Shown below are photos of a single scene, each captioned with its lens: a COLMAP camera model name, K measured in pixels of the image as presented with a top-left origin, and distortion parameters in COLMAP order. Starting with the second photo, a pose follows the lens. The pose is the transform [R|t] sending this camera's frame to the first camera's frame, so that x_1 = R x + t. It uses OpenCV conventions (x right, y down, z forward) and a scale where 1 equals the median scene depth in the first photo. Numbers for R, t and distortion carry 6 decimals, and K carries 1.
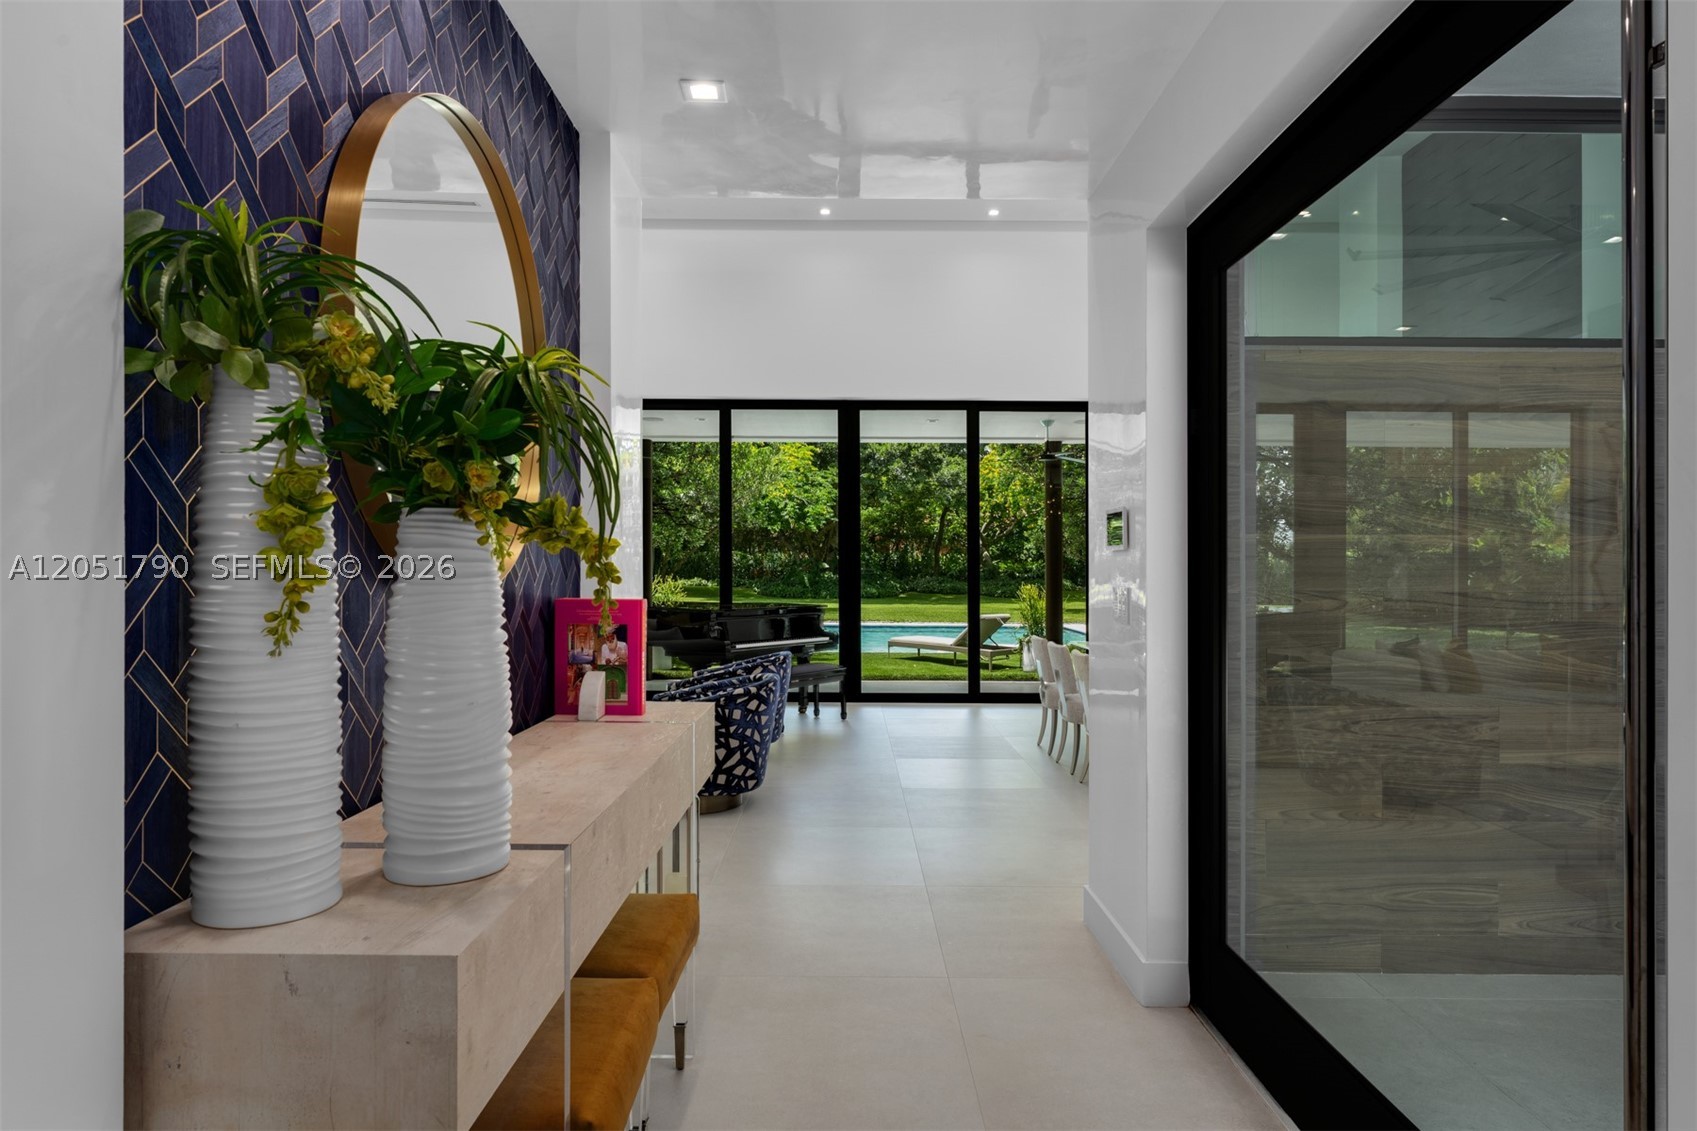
lens RADIAL K [[956.5, 0, 848.3], [0, 956.5, 565.4], [0, 0, 1]] dist [-0.000317, -0.000004]
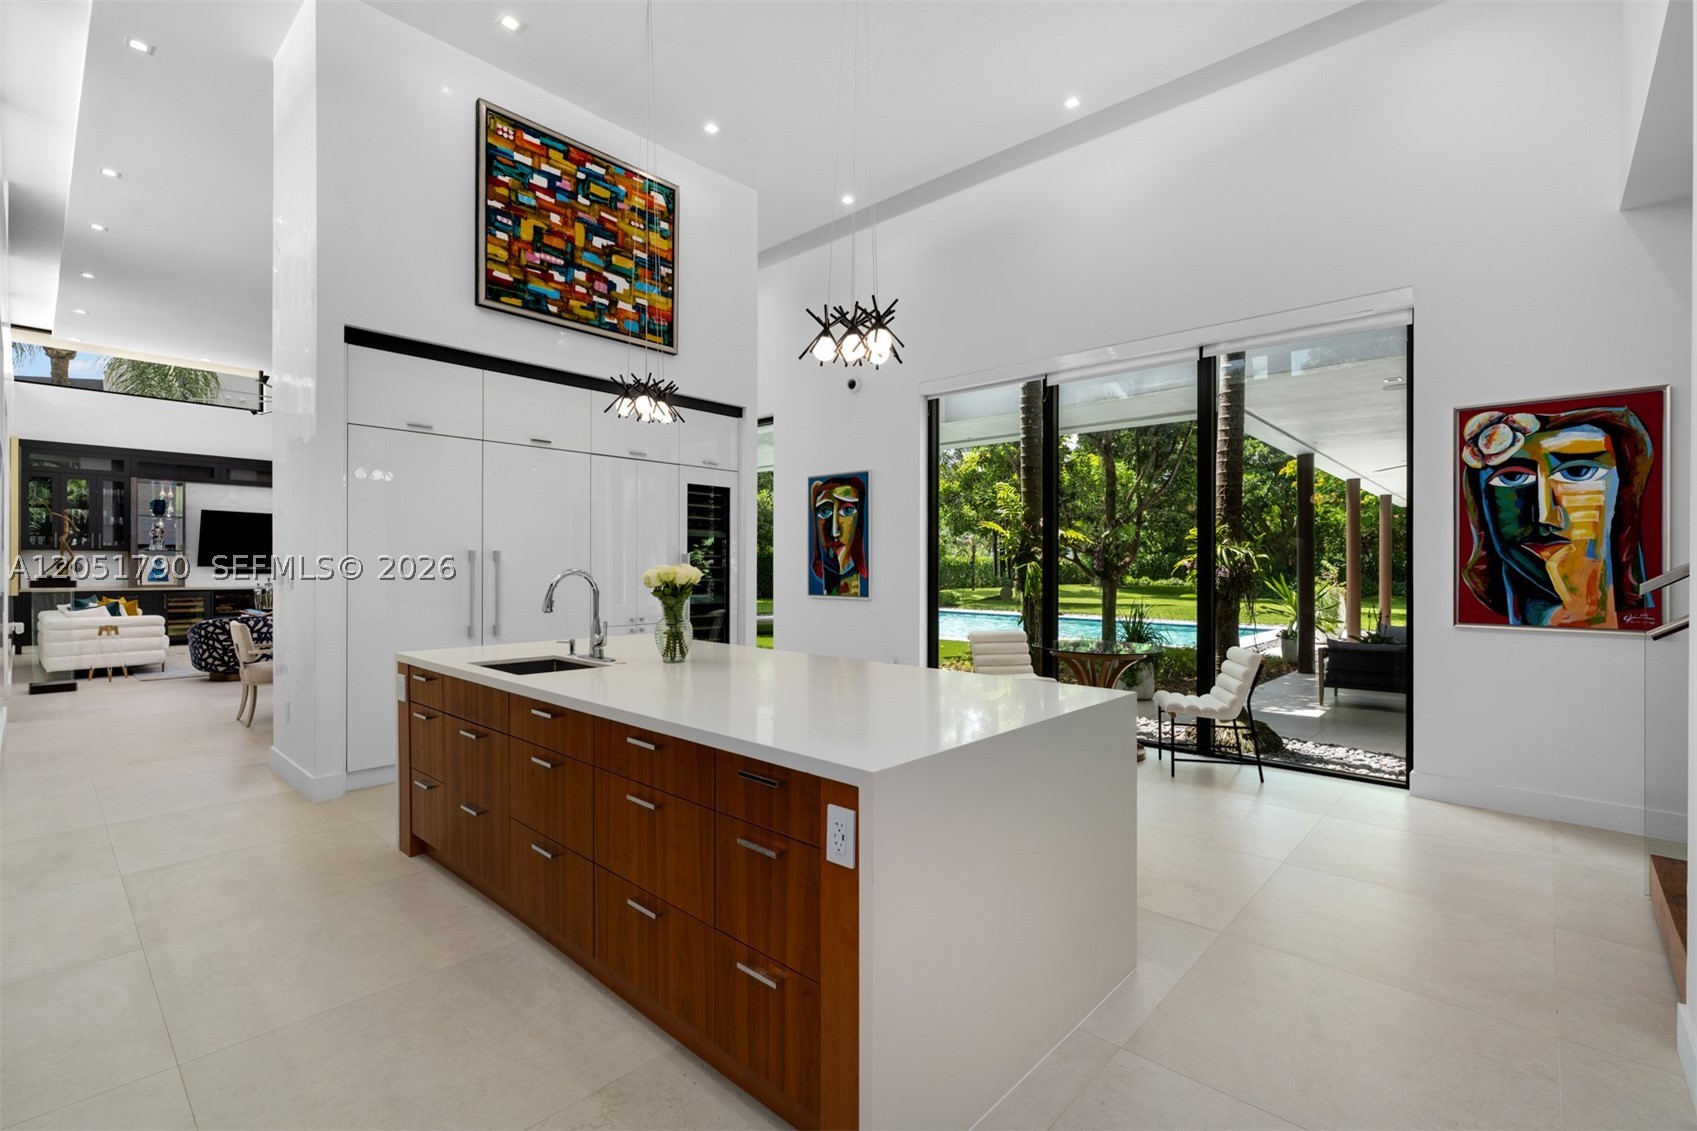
lens RADIAL K [[749.4, 0, 866.7], [0, 749.4, 573.6], [0, 0, 1]] dist [-0.015958, 0.000253]
pose [[0.758553, 0.010056, -0.651533, 1.076595], [-0.004814, 0.999940, 0.009830, 0.002459], [0.651593, -0.004320, 0.758556, 0.383328]]
